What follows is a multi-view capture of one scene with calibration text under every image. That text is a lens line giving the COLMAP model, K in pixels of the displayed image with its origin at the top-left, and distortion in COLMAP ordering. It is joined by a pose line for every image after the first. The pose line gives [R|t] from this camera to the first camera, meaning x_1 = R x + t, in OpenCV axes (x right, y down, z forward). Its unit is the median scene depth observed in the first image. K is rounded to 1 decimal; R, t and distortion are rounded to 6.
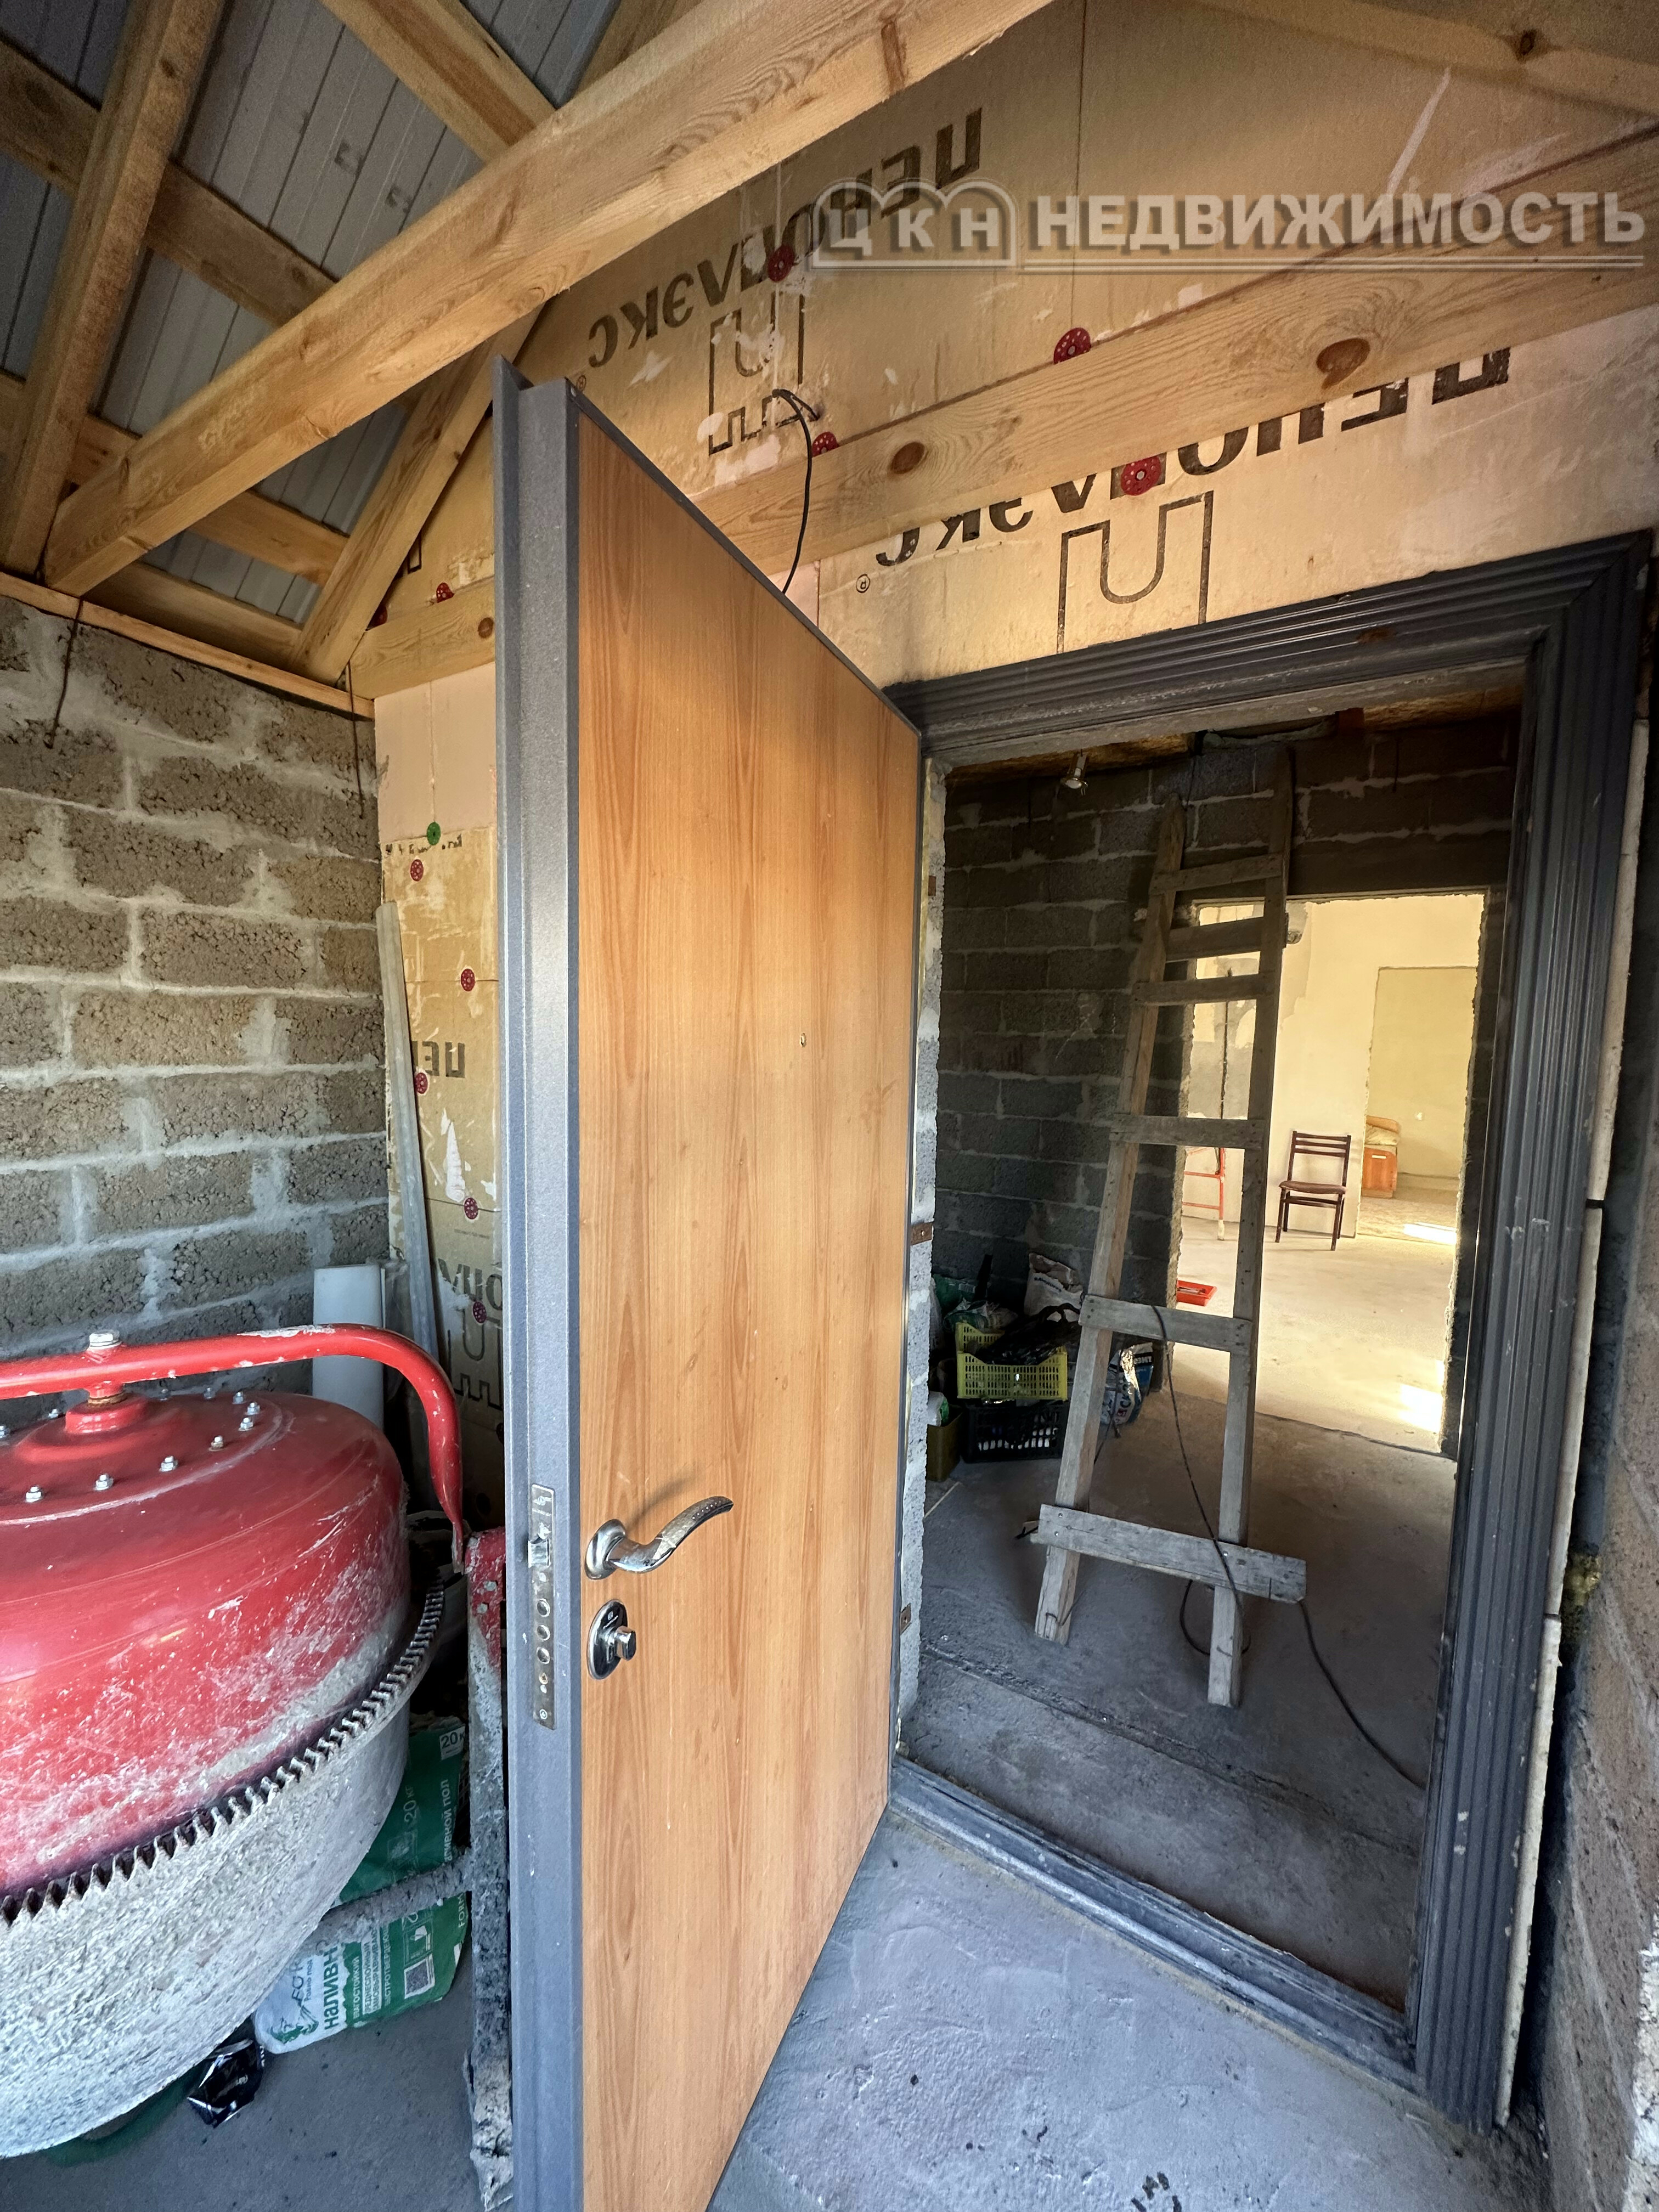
lens RADIAL K [[879.2, 0, 829.5], [0, 879.2, 1106.0], [0, 0, 1]] dist [-0.003493, 0.000080]
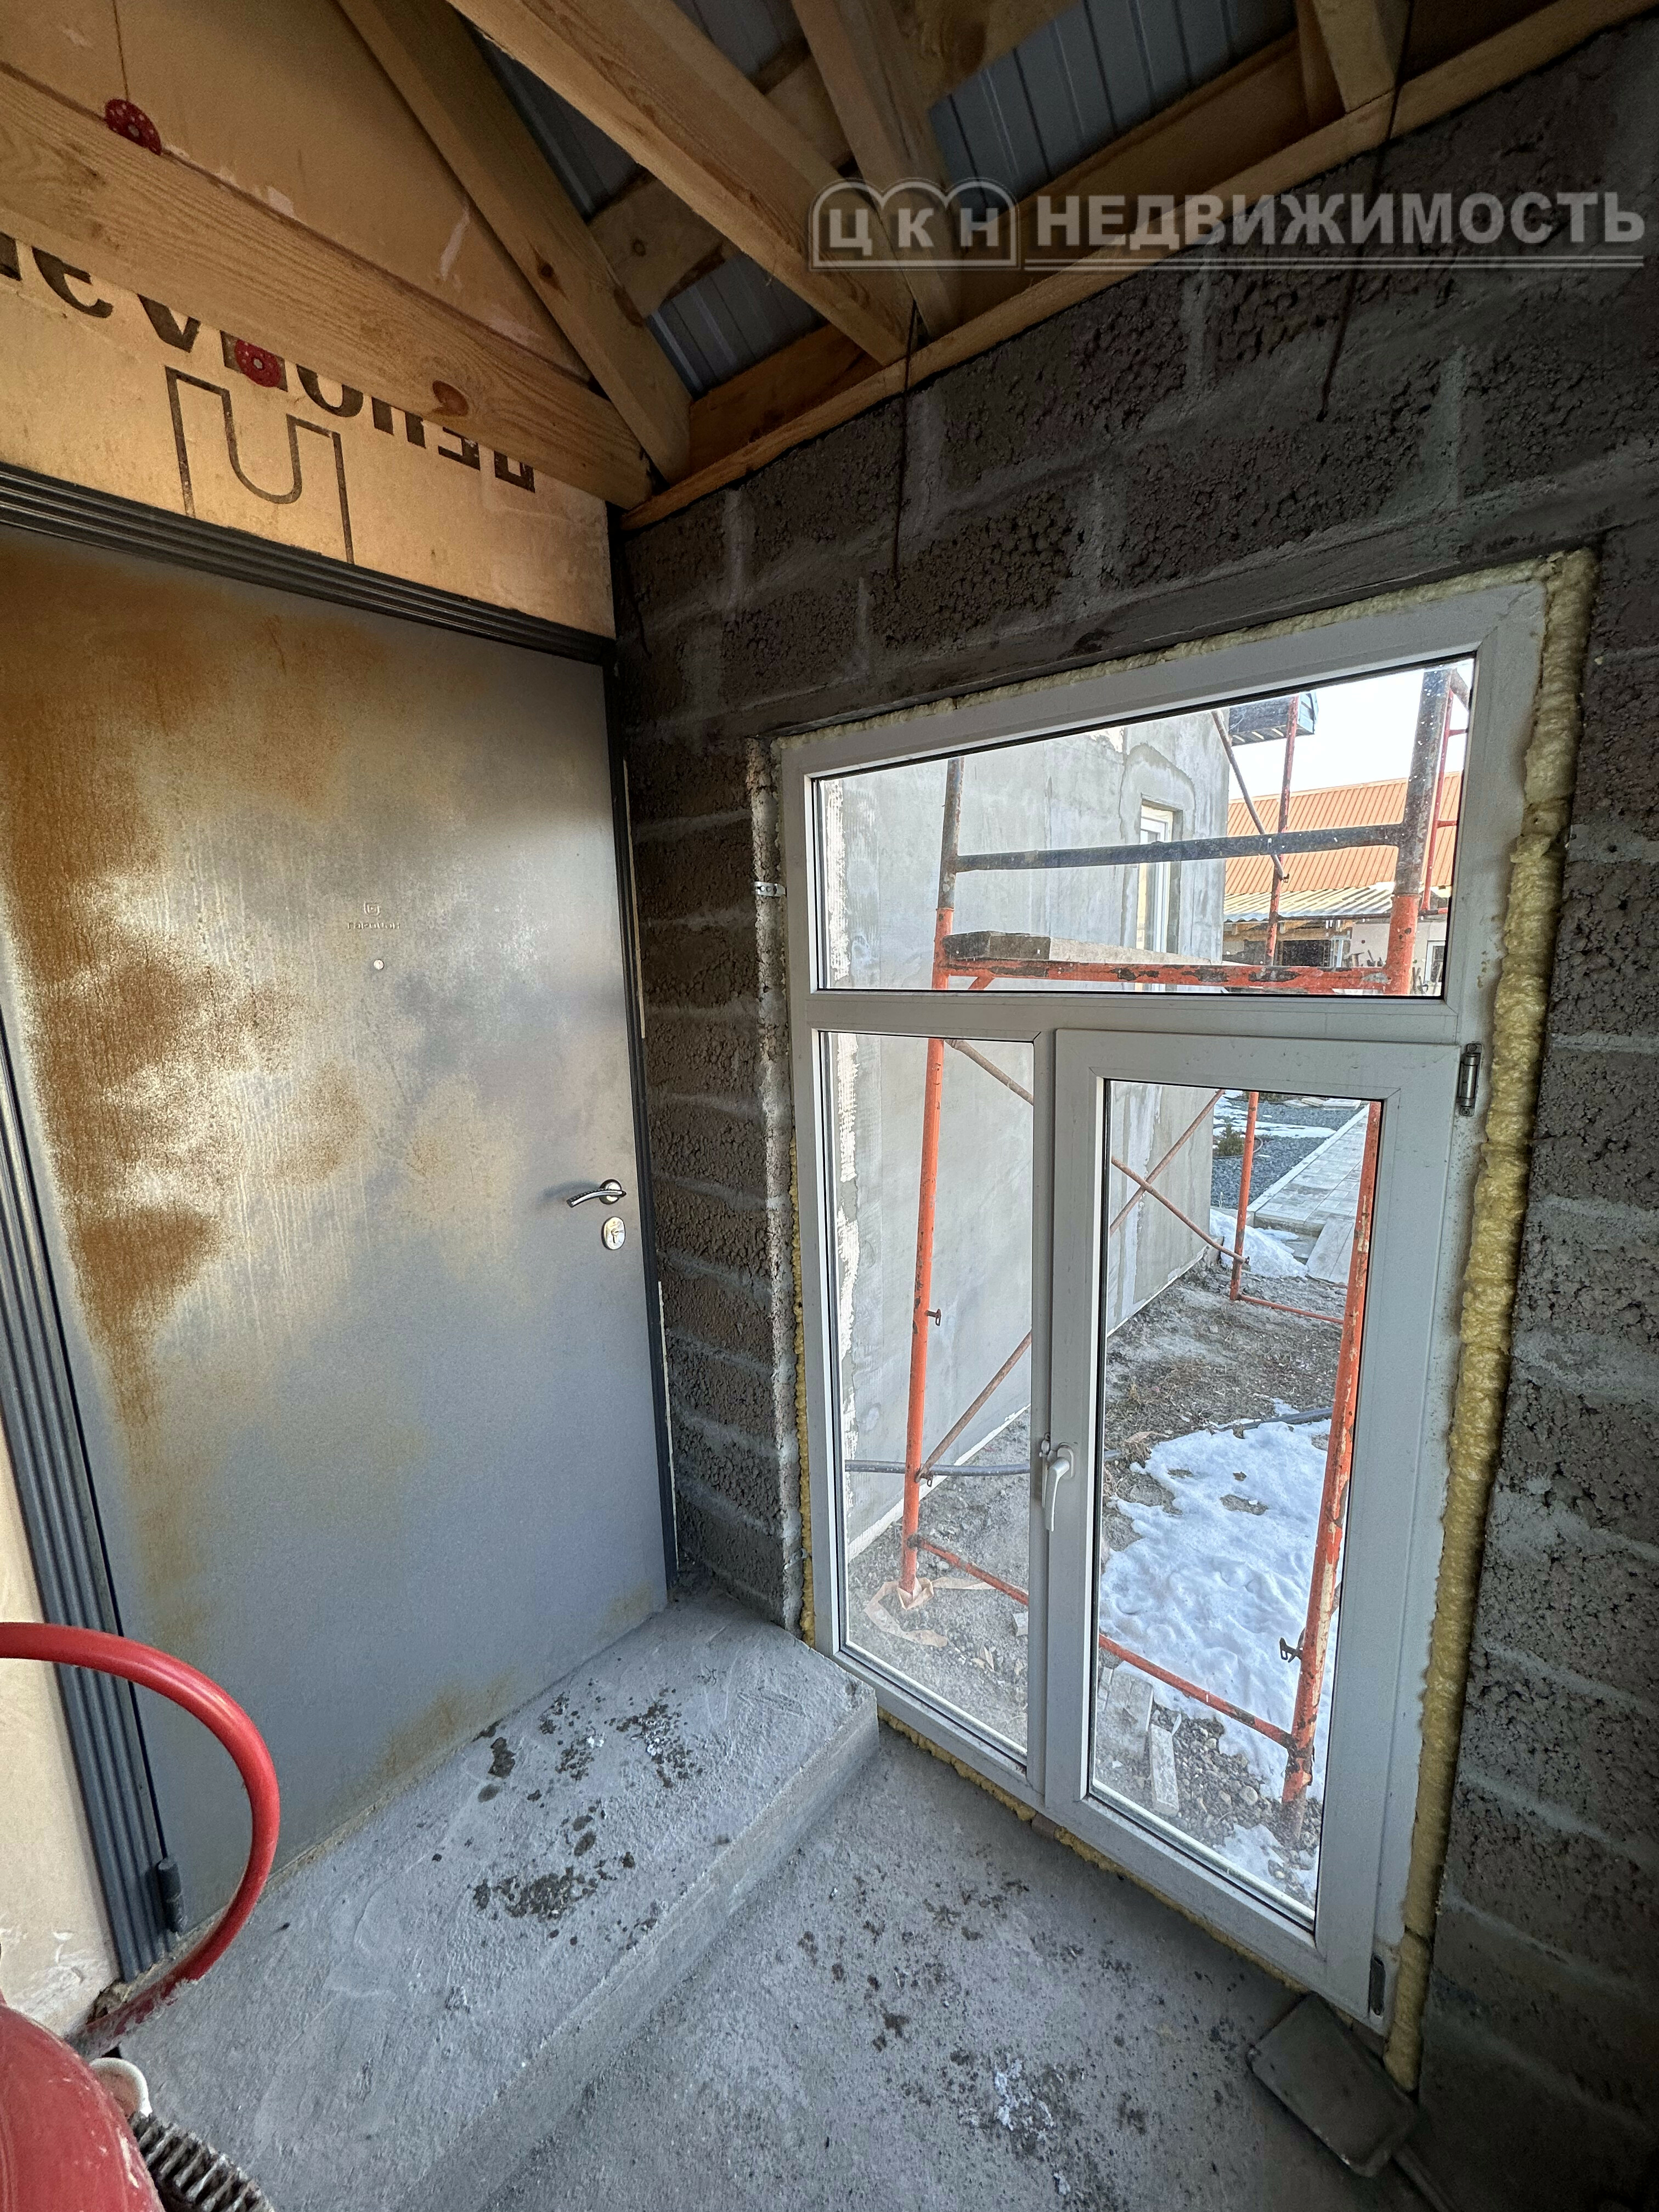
lens RADIAL K [[879.2, 0, 829.5], [0, 879.2, 1106.0], [0, 0, 1]] dist [-0.003493, 0.000080]
pose [[0.138805, -0.200861, 0.969736, -0.651334], [0.113874, 0.975957, 0.185850, -0.036897], [-0.983751, 0.084630, 0.158341, 0.308033]]
